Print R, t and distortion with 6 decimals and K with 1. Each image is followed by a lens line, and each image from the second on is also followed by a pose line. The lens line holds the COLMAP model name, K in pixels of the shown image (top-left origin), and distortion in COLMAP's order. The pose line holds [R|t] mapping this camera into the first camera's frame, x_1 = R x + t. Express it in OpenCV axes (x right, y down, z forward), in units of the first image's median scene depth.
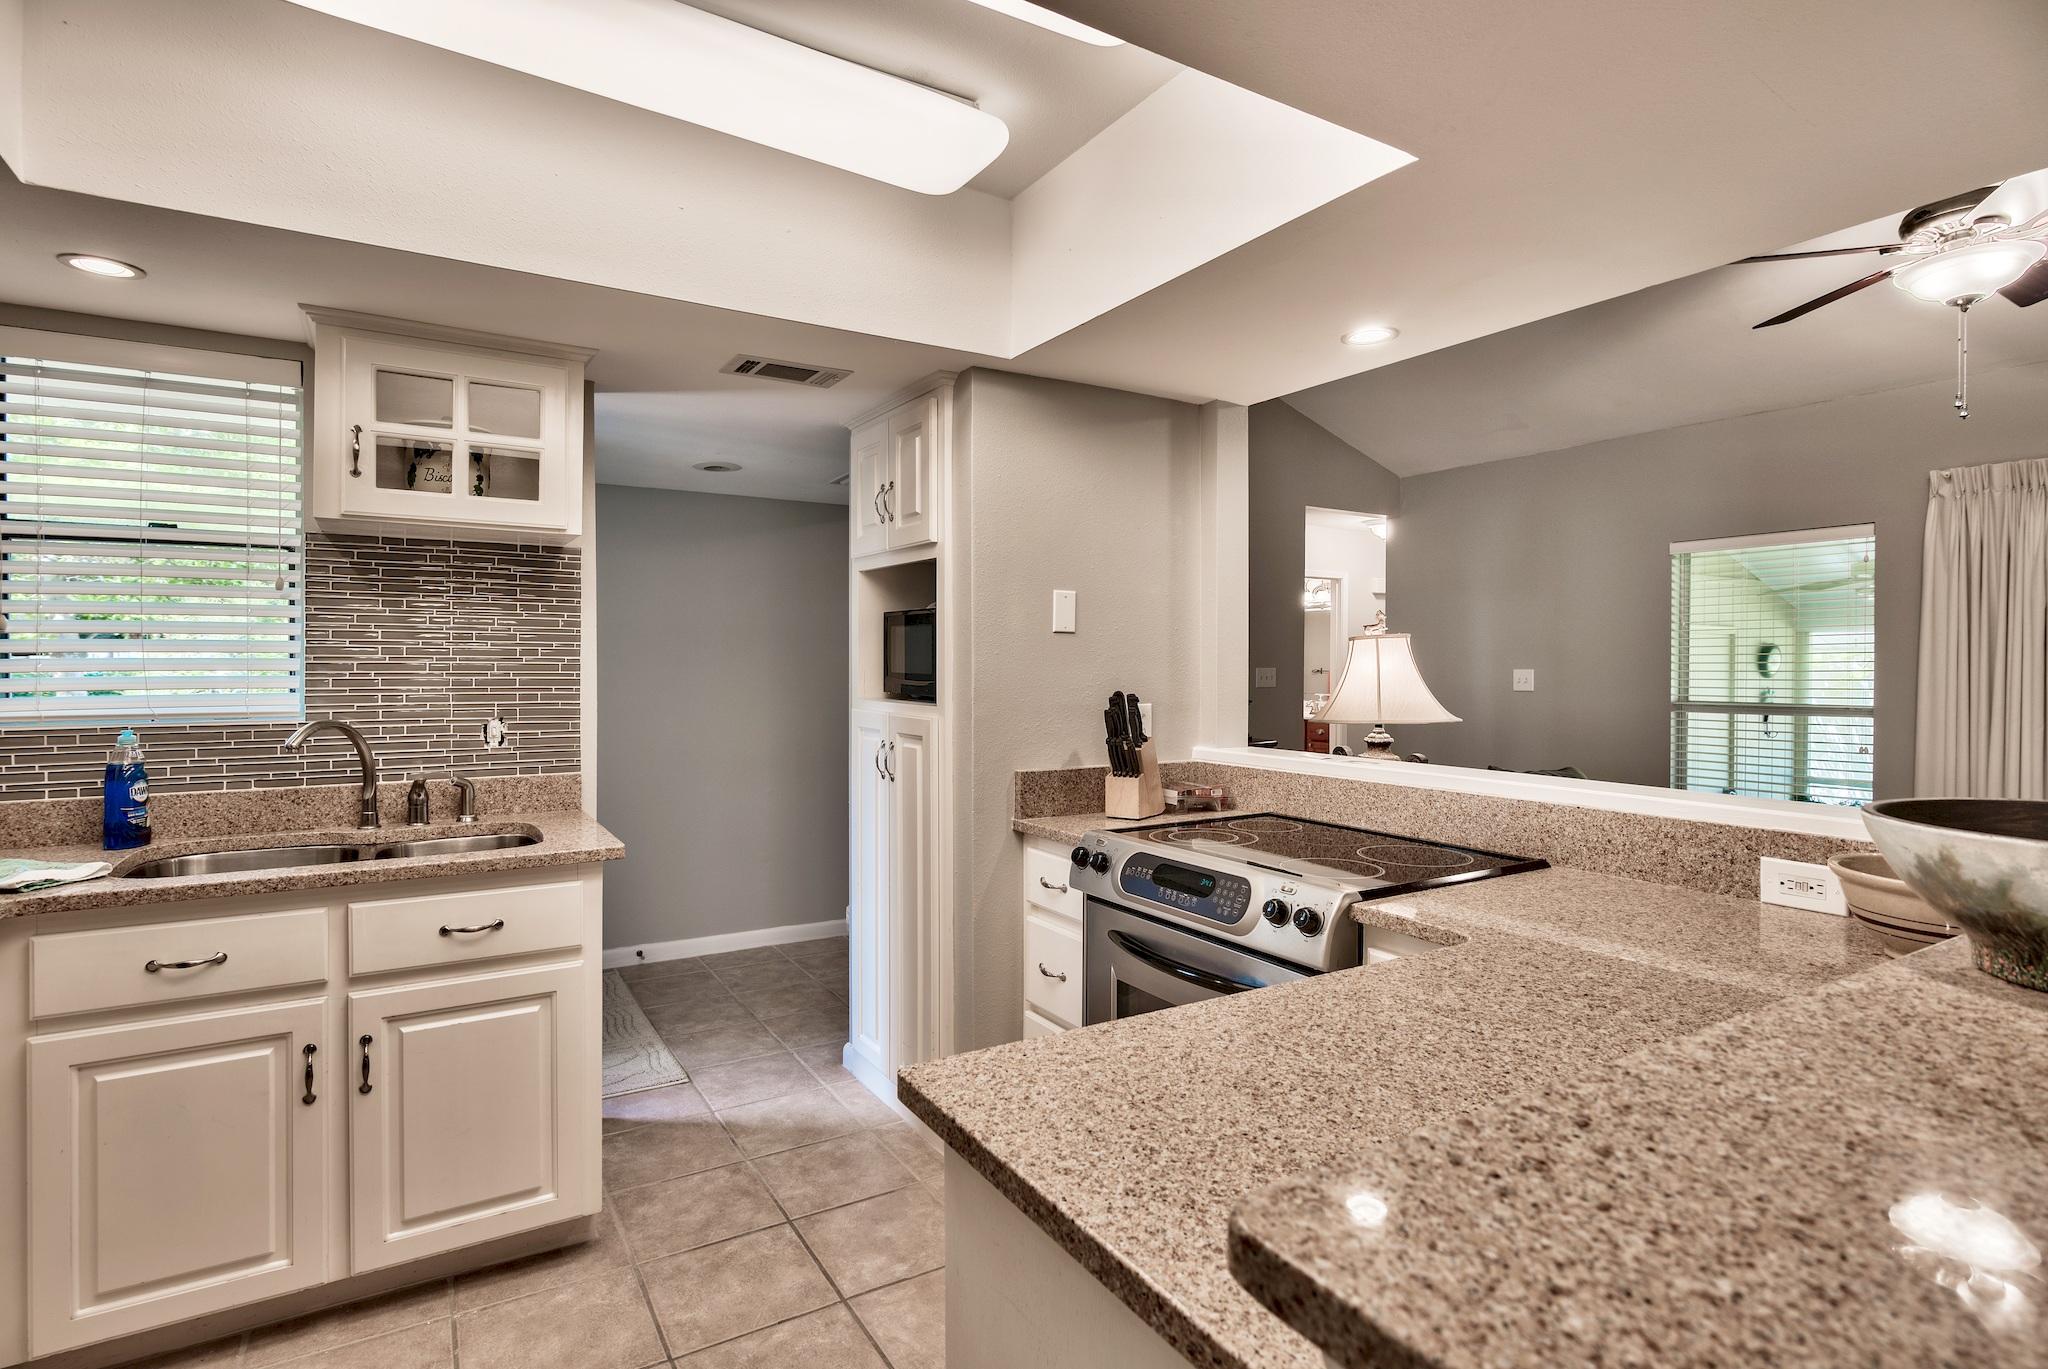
lens RADIAL K [[1003.4, 0, 1014.8], [0, 1003.4, 683.9], [0, 0, 1]] dist [-0.007186, 0.001598]
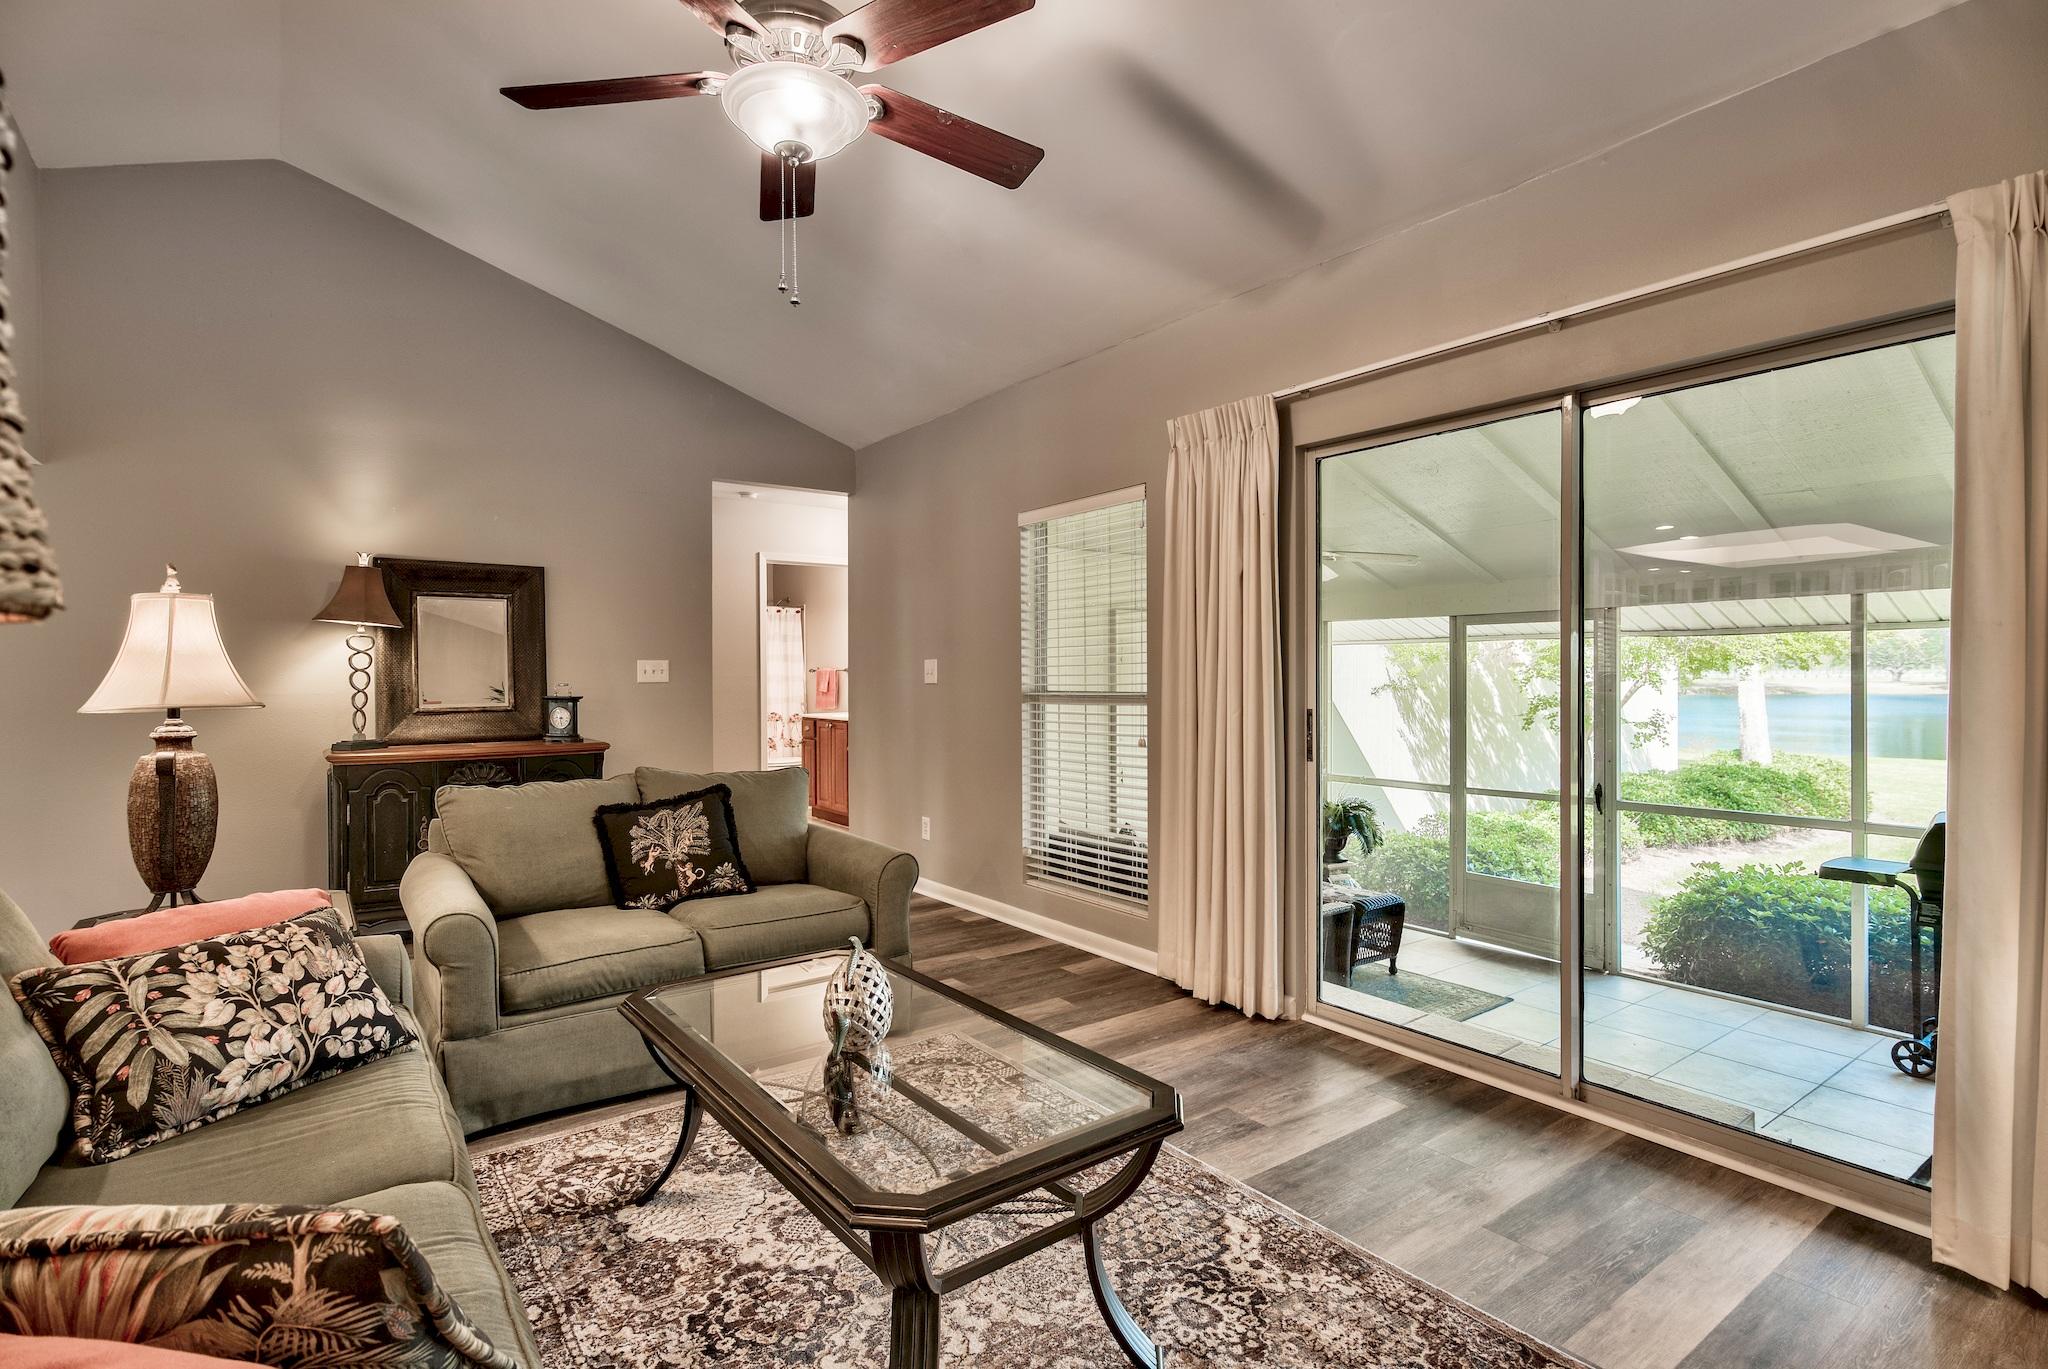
lens RADIAL K [[1003.4, 0, 1015.1], [0, 1003.4, 668.5], [0, 0, 1]] dist [-0.007186, 0.001598]
pose [[0.995790, -0.007415, 0.091359, 1.183434], [0.009562, 0.999688, -0.023086, 0.036343], [-0.091159, 0.023863, 0.995550, 0.250781]]
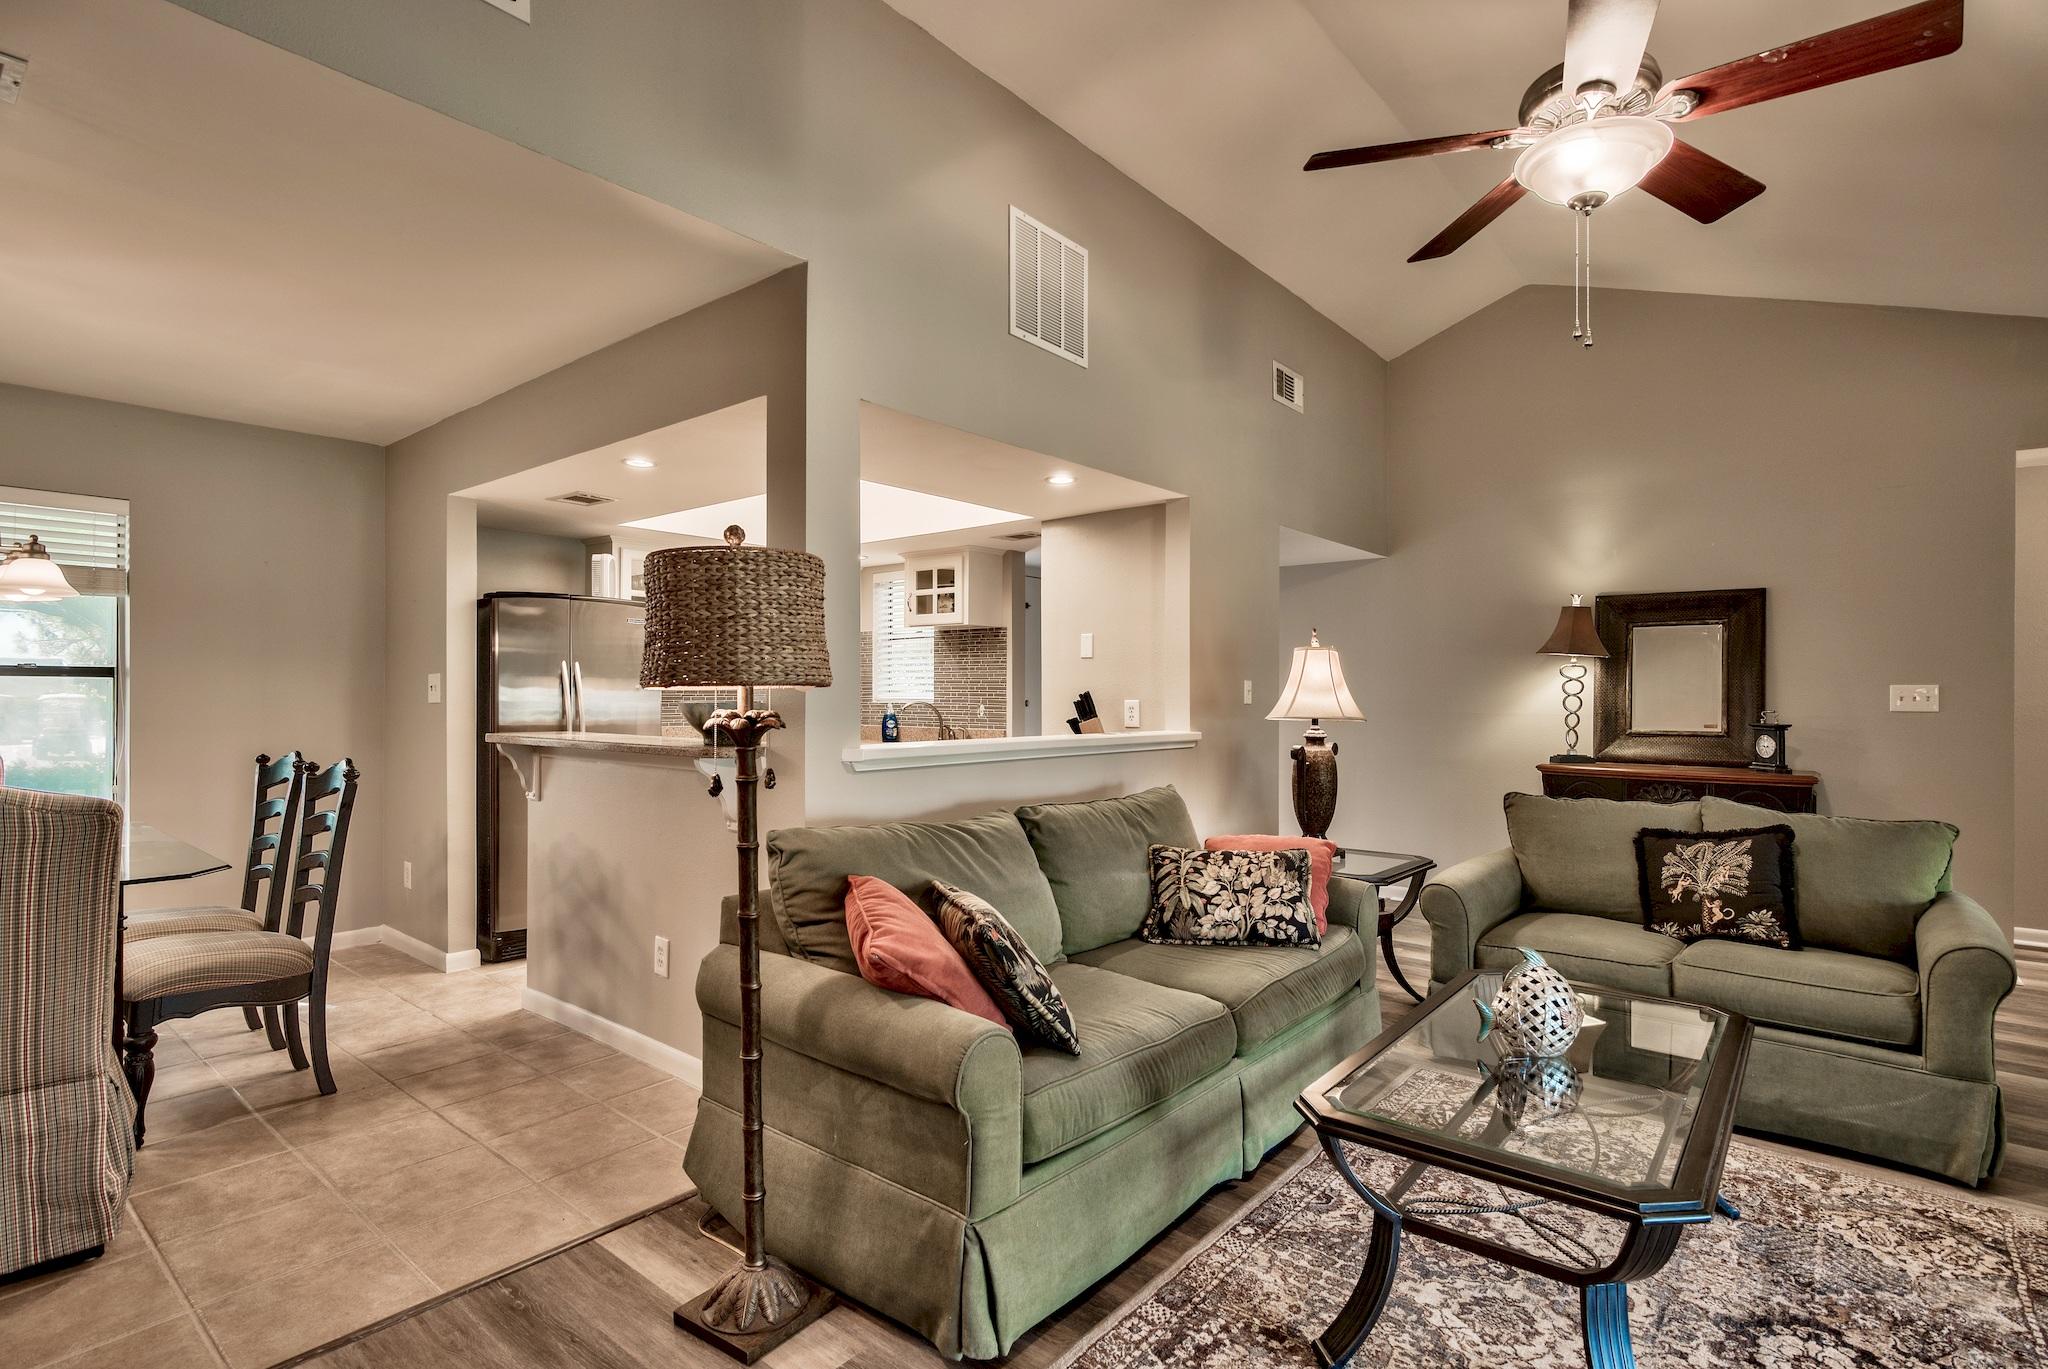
lens RADIAL K [[1003.4, 0, 1013.9], [0, 1003.4, 688.1], [0, 0, 1]] dist [-0.007186, 0.001598]
pose [[0.310145, -0.006147, -0.950669, 1.775929], [-0.023538, 0.999623, -0.014142, 0.029936], [0.950398, 0.026763, 0.309883, 0.367731]]
